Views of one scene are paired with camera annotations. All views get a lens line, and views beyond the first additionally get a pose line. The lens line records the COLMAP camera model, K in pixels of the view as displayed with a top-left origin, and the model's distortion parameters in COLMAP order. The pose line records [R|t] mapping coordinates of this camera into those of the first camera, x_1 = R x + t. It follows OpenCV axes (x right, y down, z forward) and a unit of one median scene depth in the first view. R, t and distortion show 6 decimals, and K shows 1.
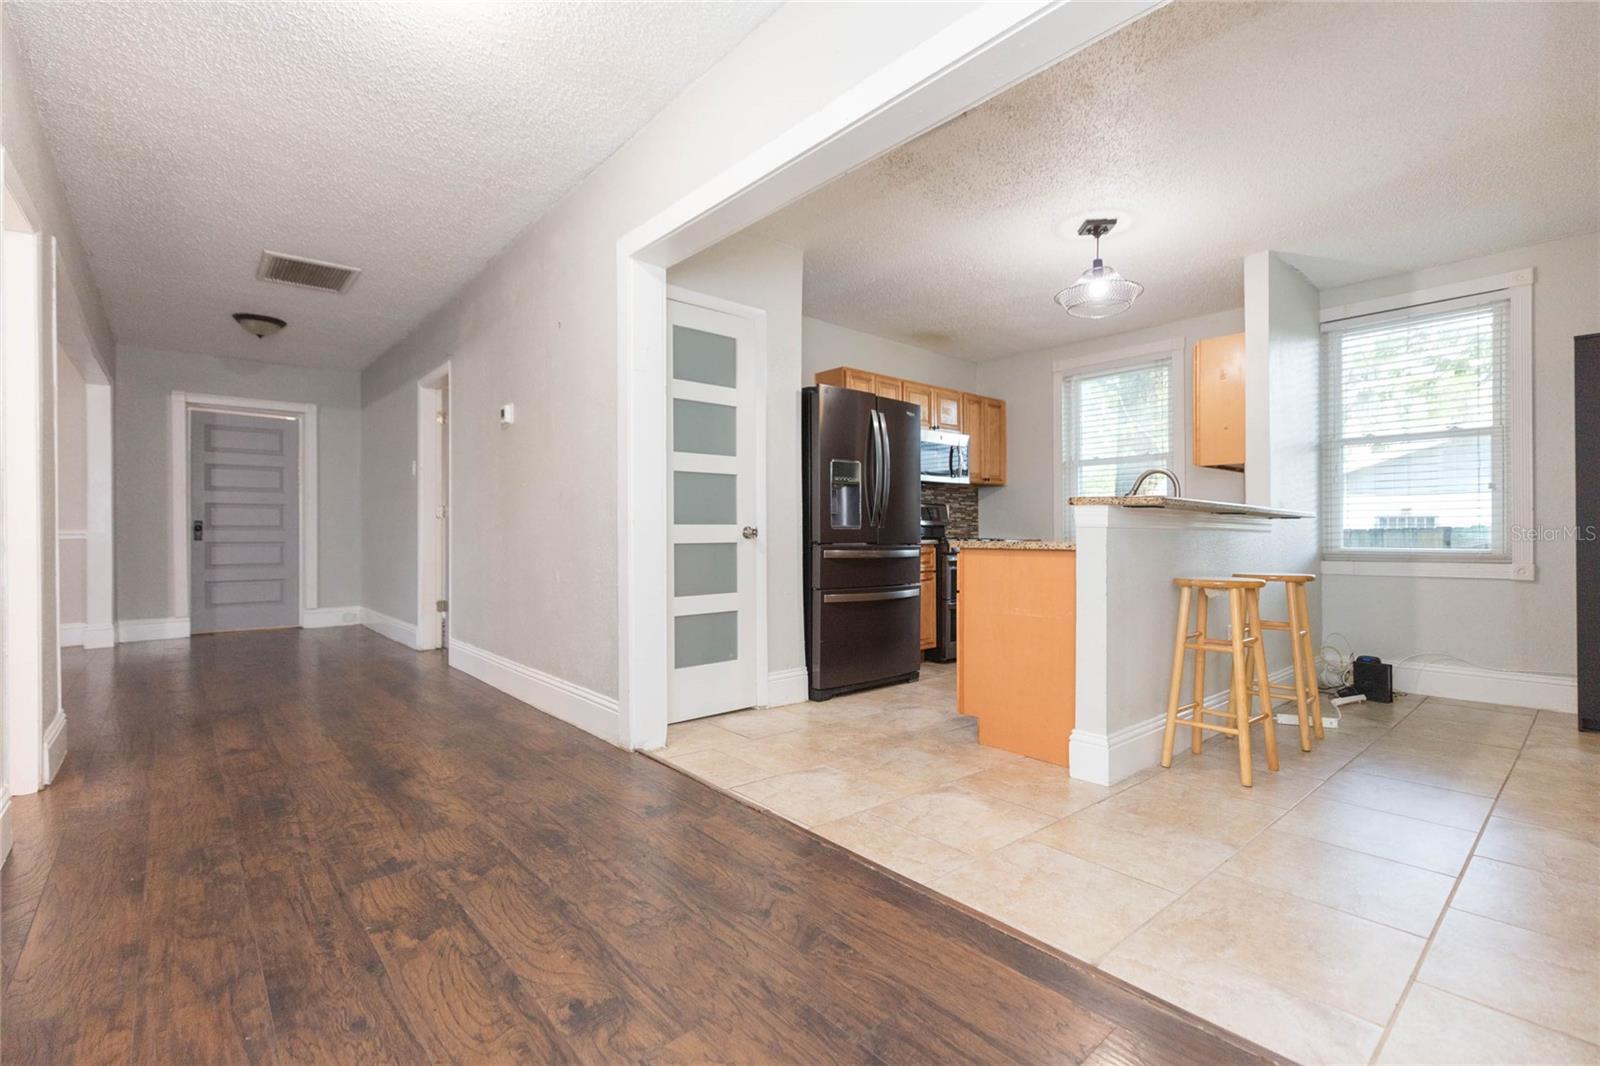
lens RADIAL K [[715.8, 0, 815.0], [0, 715.8, 538.3], [0, 0, 1]] dist [0.004273, 0.000622]
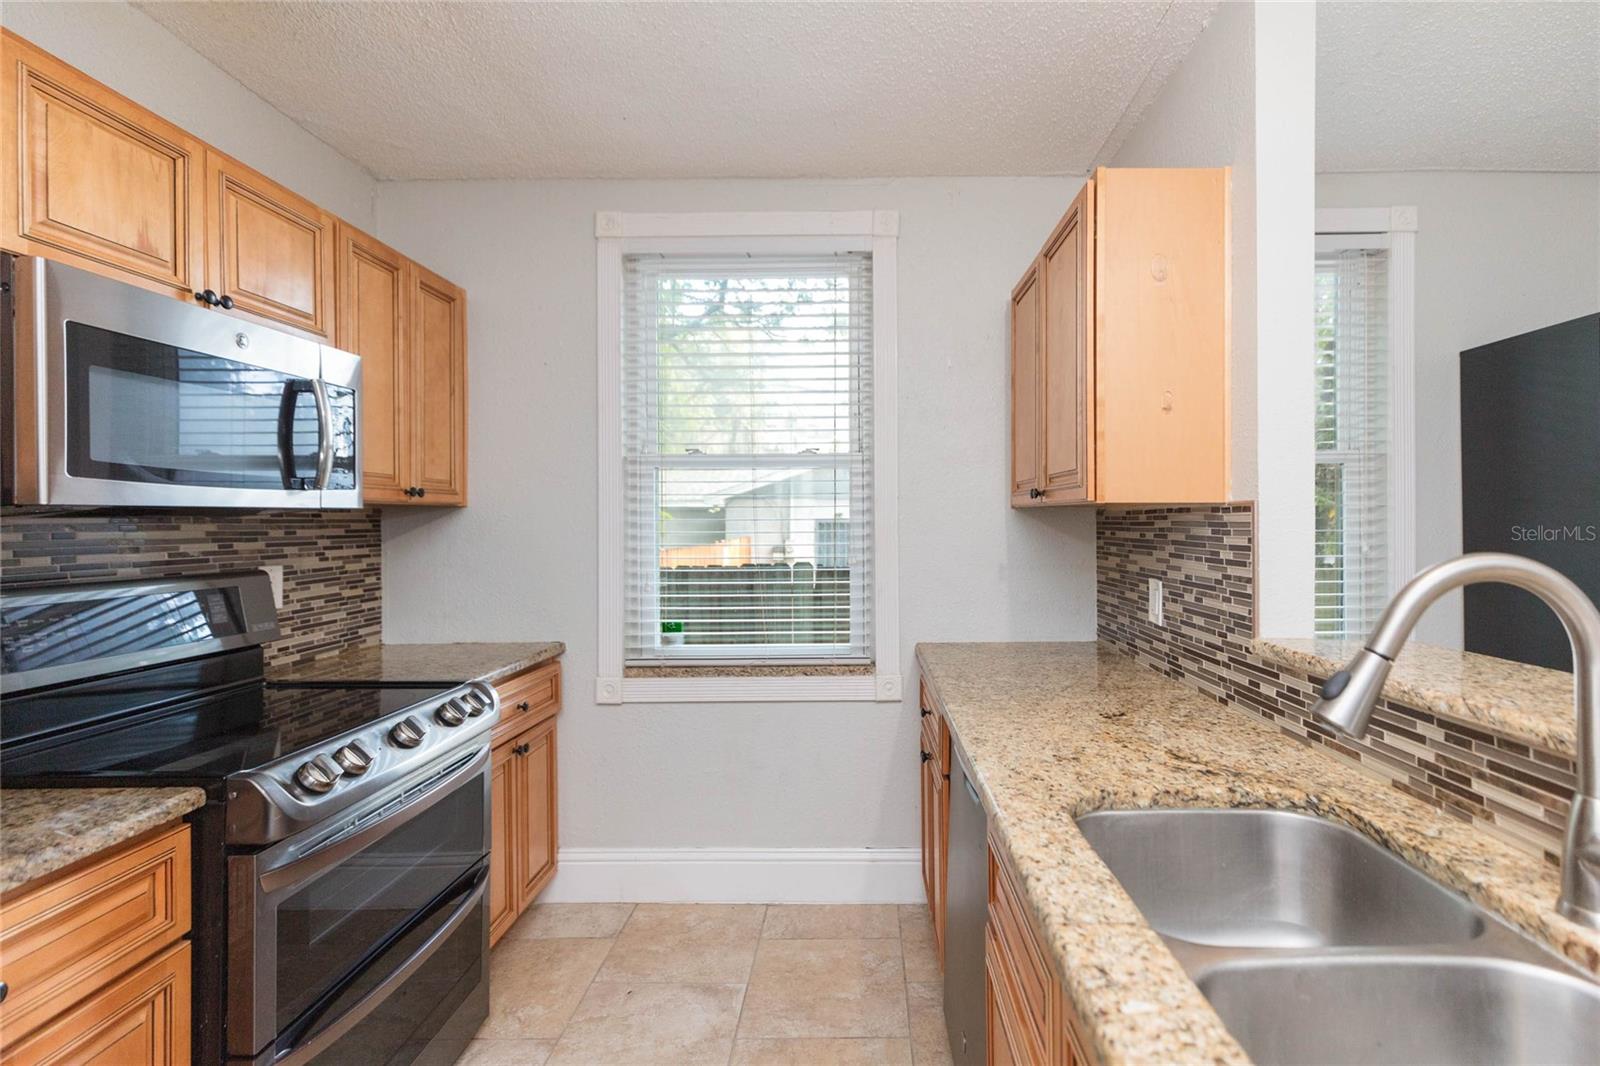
lens RADIAL K [[710.7, 0, 853.4], [0, 710.7, 518.3], [0, 0, 1]] dist [-0.003107, -0.000180]
pose [[0.660681, 0.004885, 0.750651, 0.121503], [0.015219, 0.999686, -0.019901, -0.059370], [-0.750512, 0.024572, 0.660399, 0.615373]]
